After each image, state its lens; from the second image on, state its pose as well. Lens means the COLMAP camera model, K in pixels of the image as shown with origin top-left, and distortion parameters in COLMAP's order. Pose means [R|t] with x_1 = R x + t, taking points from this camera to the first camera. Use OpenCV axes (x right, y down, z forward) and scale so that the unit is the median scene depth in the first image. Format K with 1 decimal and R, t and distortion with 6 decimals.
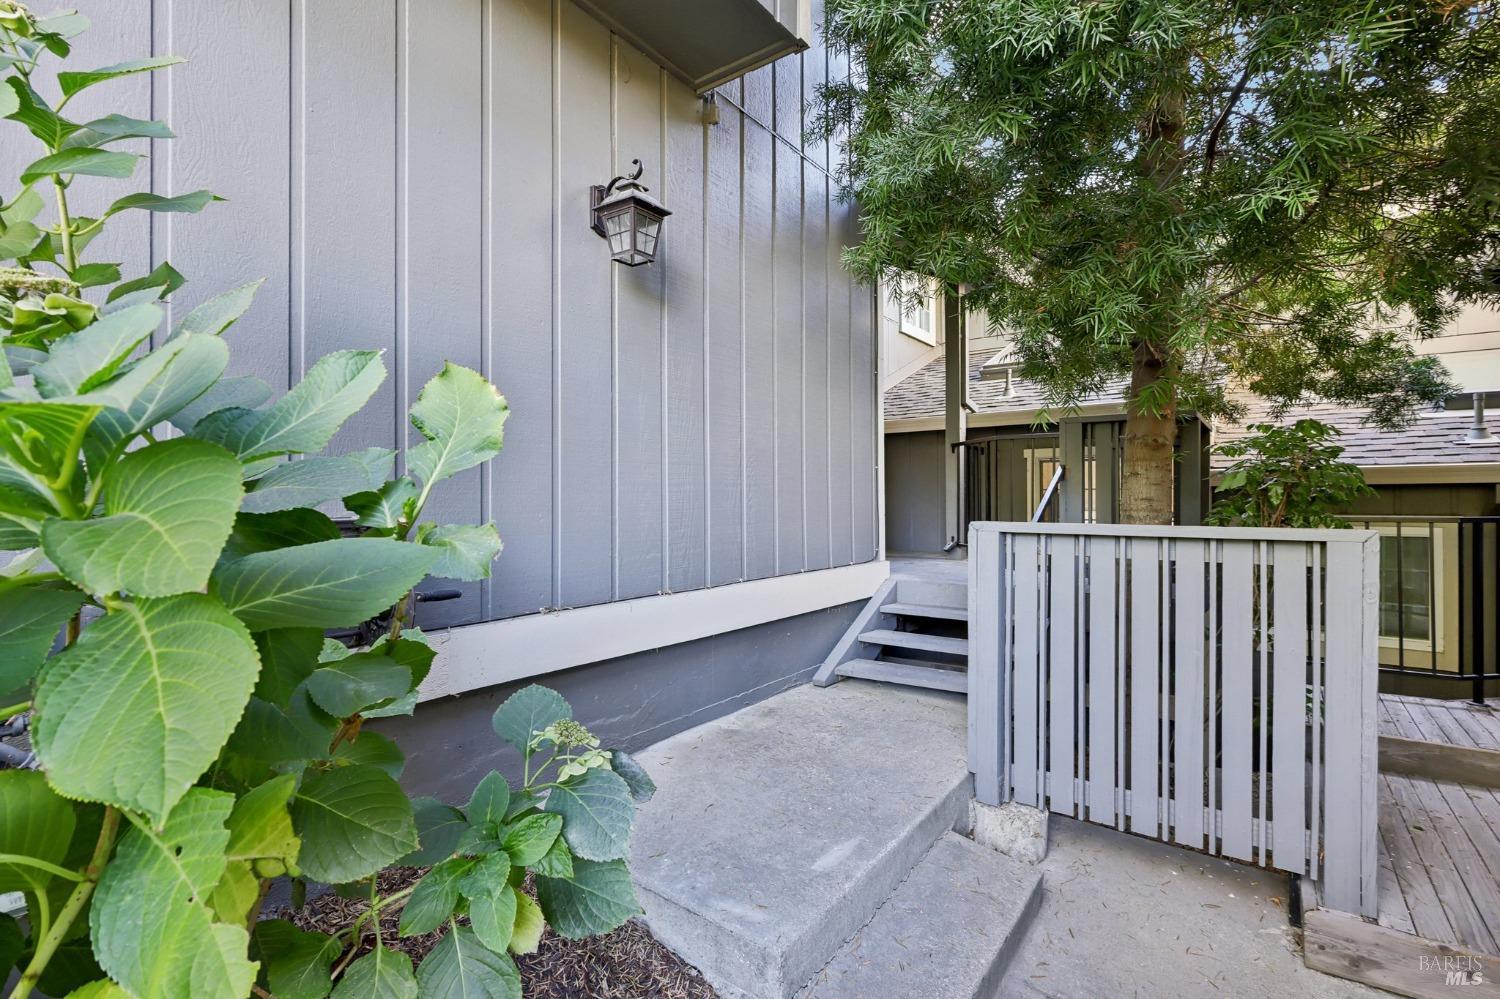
lens RADIAL K [[696.9, 0, 746.7], [0, 696.9, 499.6], [0, 0, 1]] dist [-0.002064, 0.000035]
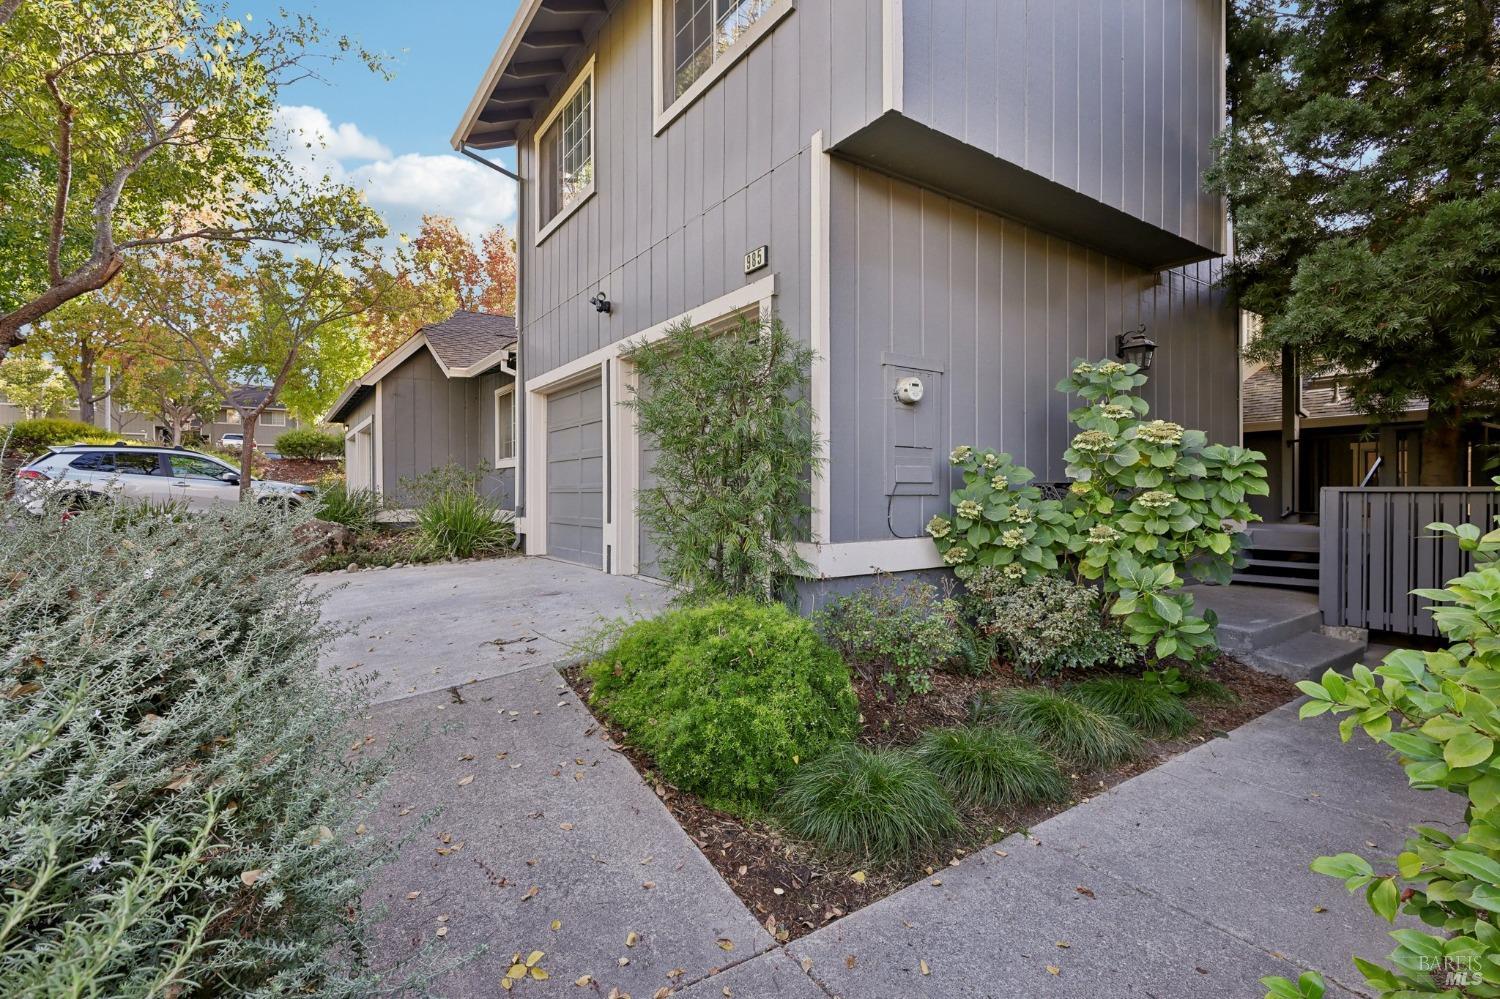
lens RADIAL K [[696.9, 0, 756.7], [0, 696.9, 494.9], [0, 0, 1]] dist [-0.002064, 0.000035]
pose [[0.948958, 0.001346, -0.315398, -0.307073], [0.000569, 0.999982, 0.005979, 0.021707], [0.315401, -0.005853, 0.948940, -0.736205]]
